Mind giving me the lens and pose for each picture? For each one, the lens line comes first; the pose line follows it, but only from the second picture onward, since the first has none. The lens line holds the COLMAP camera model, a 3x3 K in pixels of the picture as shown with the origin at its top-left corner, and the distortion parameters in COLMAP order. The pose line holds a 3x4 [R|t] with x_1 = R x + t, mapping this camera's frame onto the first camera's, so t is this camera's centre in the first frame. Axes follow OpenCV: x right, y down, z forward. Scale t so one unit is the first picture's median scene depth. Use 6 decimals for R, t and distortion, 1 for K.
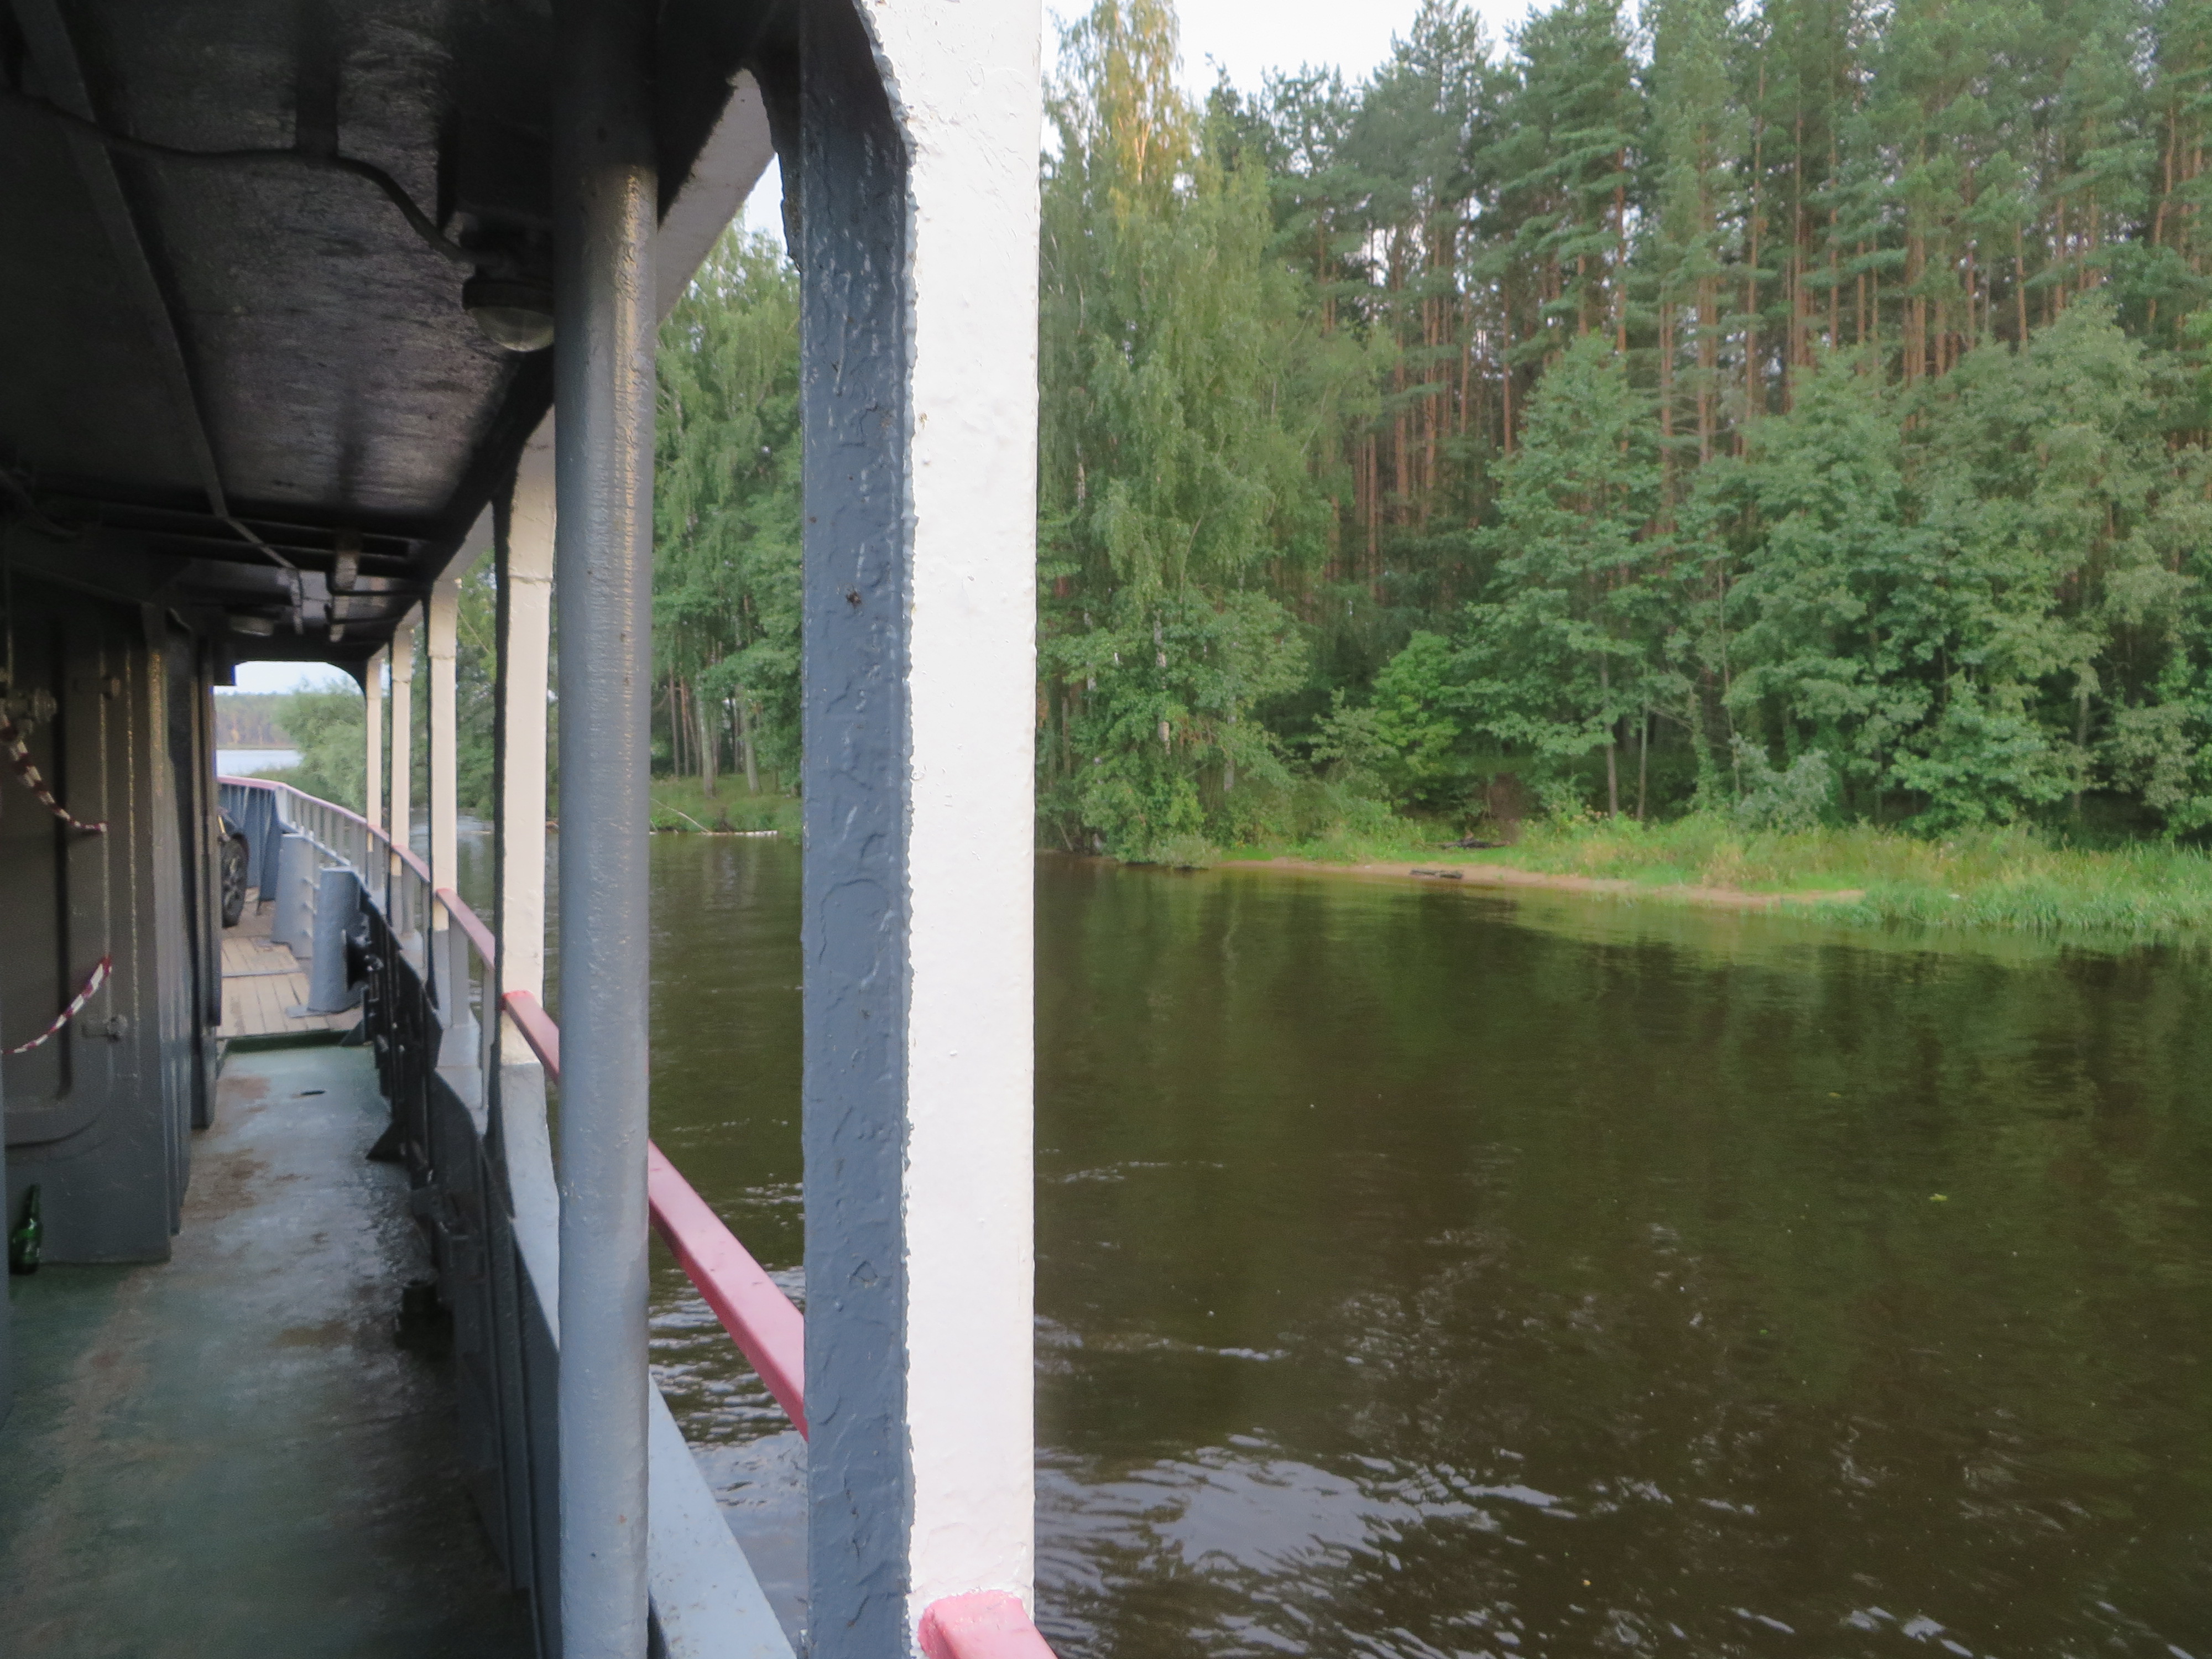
lens RADIAL K [[1706.1, 0, 1099.9], [0, 1706.1, 800.4], [0, 0, 1]] dist [0.003611, -0.004277]
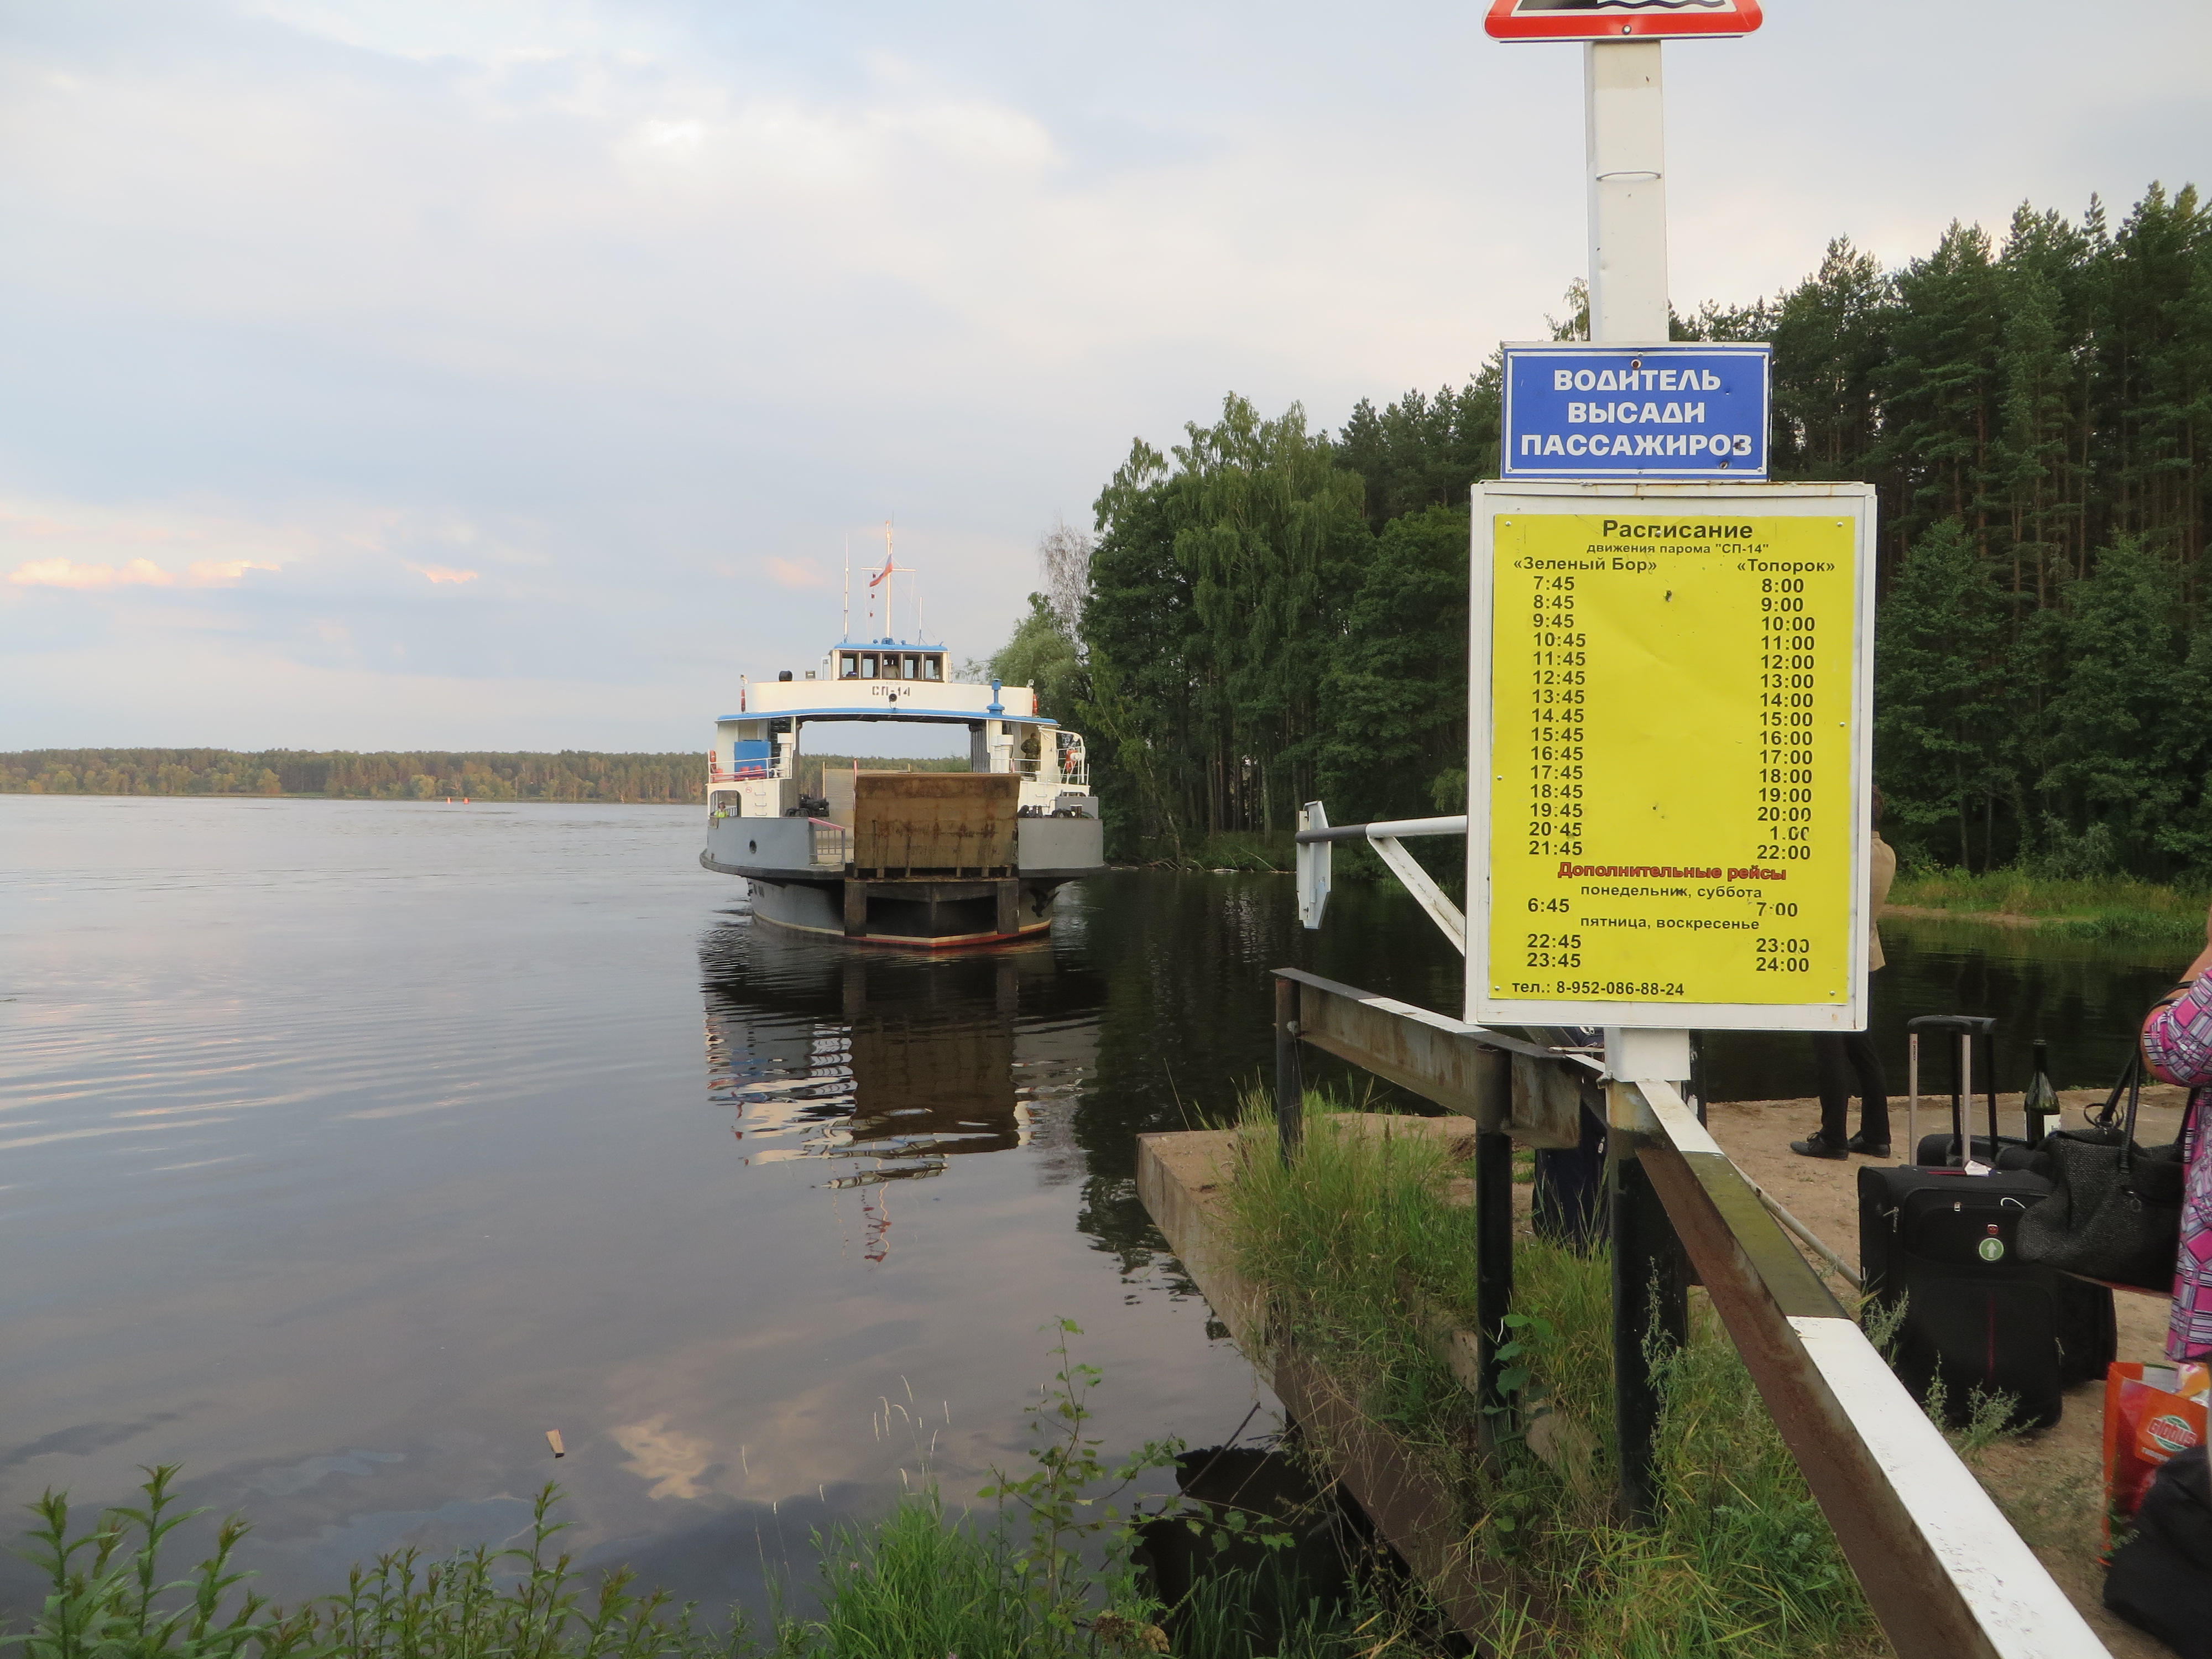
lens RADIAL K [[1706.1, 0, 1099.9], [0, 1706.1, 800.4], [0, 0, 1]] dist [0.003611, -0.004277]
pose [[0.969655, 0.011569, -0.244203, -0.039424], [-0.020608, 0.999192, -0.034493, 0.016772], [0.243607, 0.038479, 0.969111, -0.537028]]
